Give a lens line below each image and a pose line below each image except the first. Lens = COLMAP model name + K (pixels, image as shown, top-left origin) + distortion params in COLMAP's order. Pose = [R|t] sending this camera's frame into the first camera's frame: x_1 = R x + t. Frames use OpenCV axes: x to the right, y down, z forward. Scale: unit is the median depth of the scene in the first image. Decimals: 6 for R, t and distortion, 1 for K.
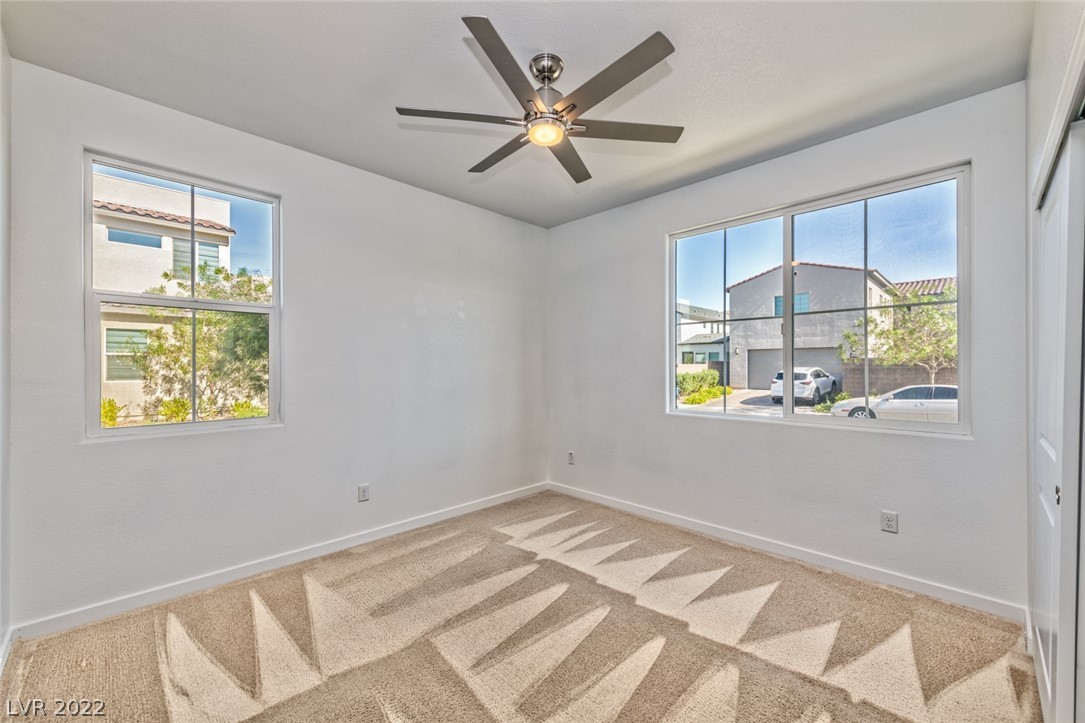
lens RADIAL K [[431.1, 0, 545.9], [0, 431.1, 369.9], [0, 0, 1]] dist [0.010338, -0.000438]
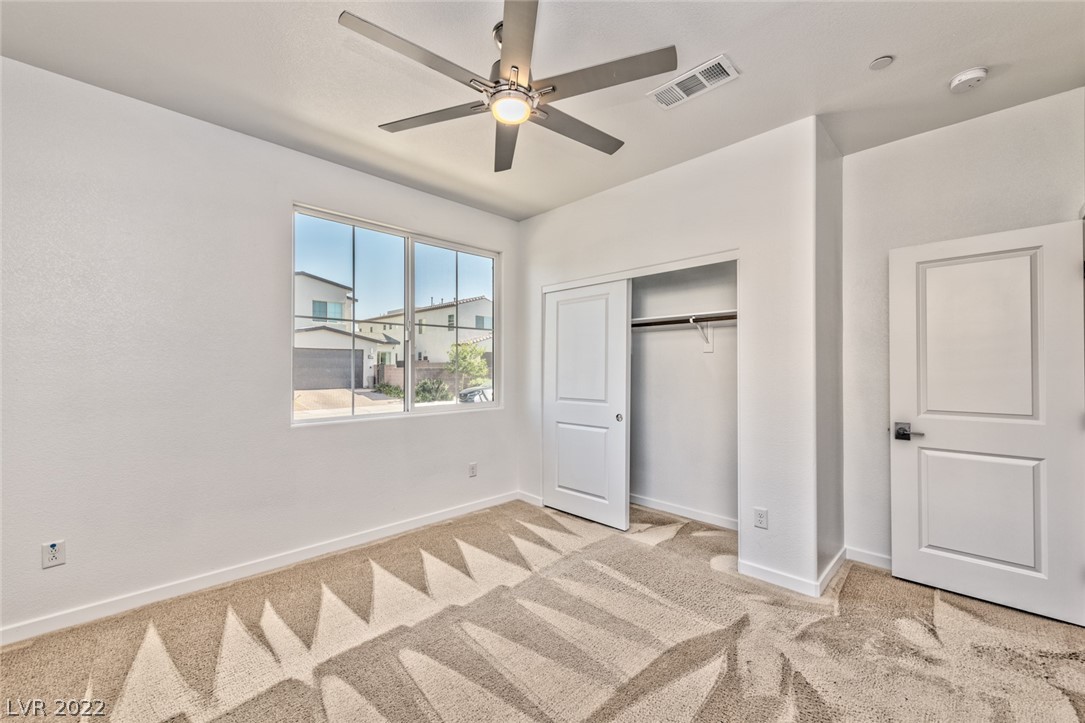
lens RADIAL K [[431.1, 0, 545.8], [0, 431.1, 362.1], [0, 0, 1]] dist [0.010338, -0.000438]
pose [[0.004198, 0.017095, 0.999845, -0.645795], [0.005722, 0.999837, -0.017119, 0.000382], [-0.999975, 0.005793, 0.004100, 0.658708]]
